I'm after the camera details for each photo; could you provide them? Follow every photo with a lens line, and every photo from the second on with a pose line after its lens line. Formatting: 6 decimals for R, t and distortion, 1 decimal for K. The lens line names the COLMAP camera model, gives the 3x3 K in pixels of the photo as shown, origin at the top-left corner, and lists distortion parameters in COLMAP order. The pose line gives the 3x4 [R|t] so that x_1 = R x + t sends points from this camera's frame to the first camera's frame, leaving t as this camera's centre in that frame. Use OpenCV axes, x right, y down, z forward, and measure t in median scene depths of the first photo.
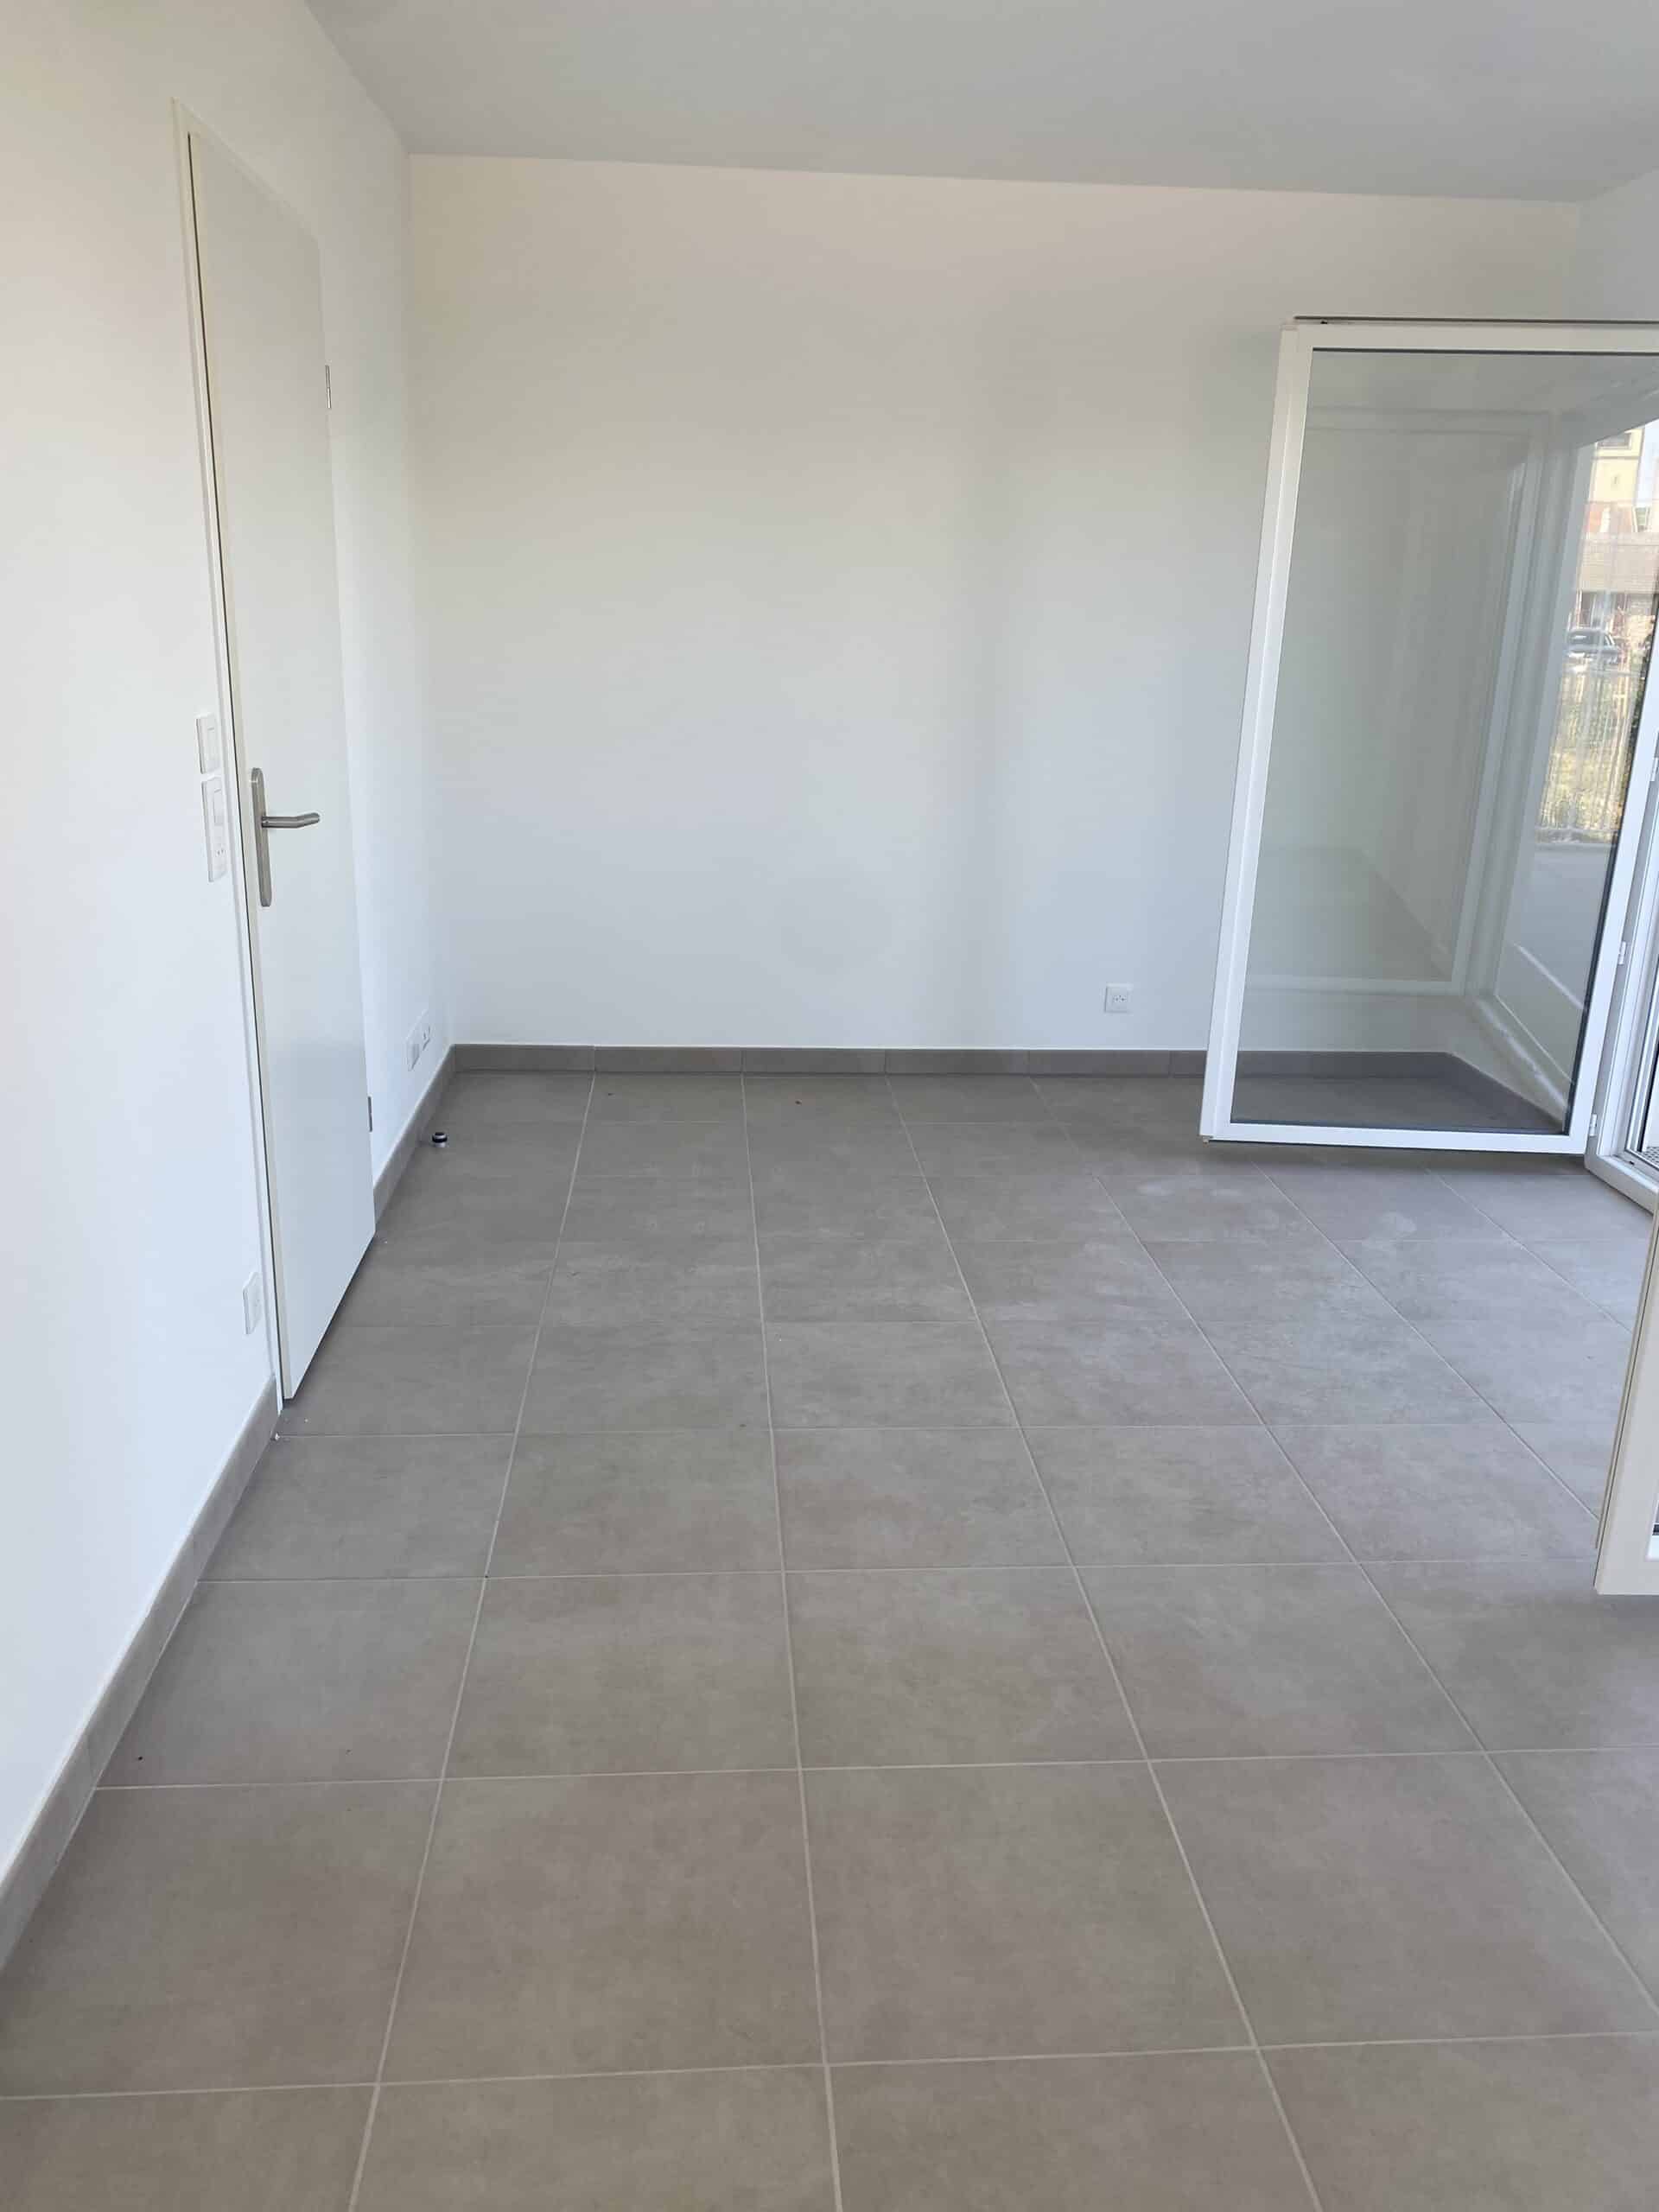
lens RADIAL K [[1653.8, 0, 828.4], [0, 1653.8, 1055.7], [0, 0, 1]] dist [0.034005, 0.000069]
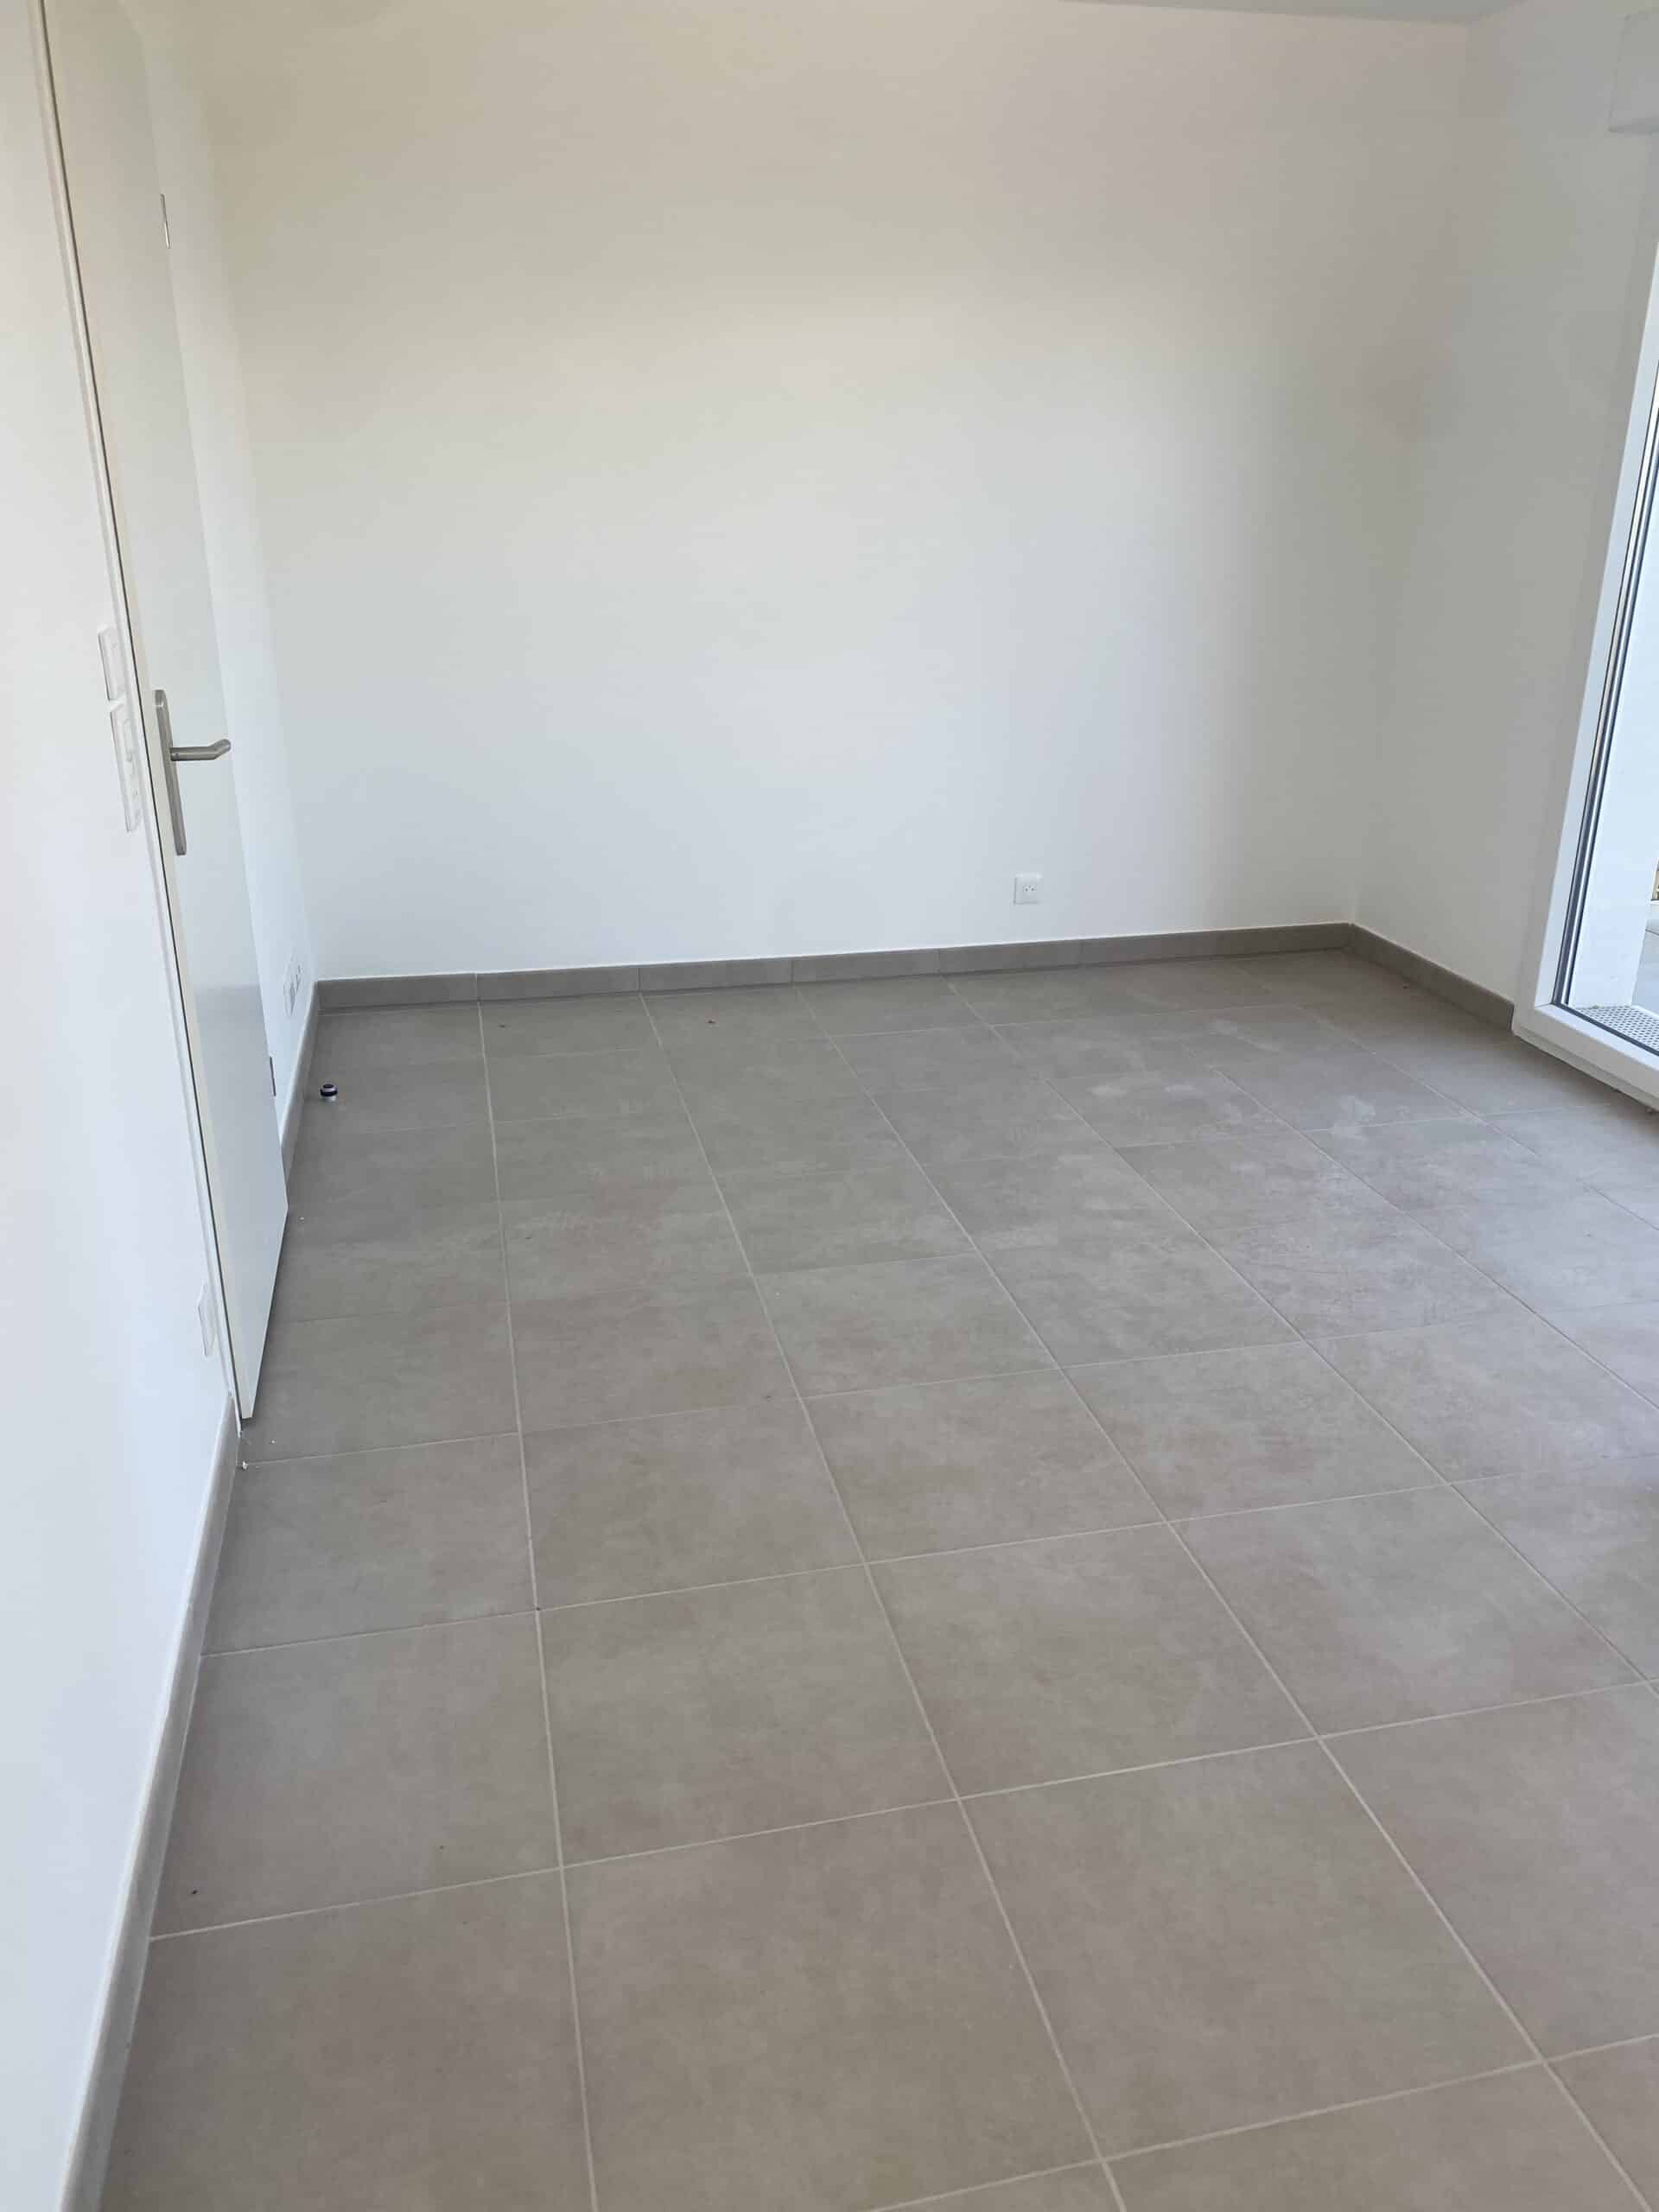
lens RADIAL K [[1653.8, 0, 828.4], [0, 1653.8, 1055.7], [0, 0, 1]] dist [0.034005, 0.000069]
pose [[0.987853, -0.071867, 0.137770, -0.124893], [0.061803, 0.995191, 0.075990, -0.029427], [-0.142569, -0.066552, 0.987545, 0.102872]]
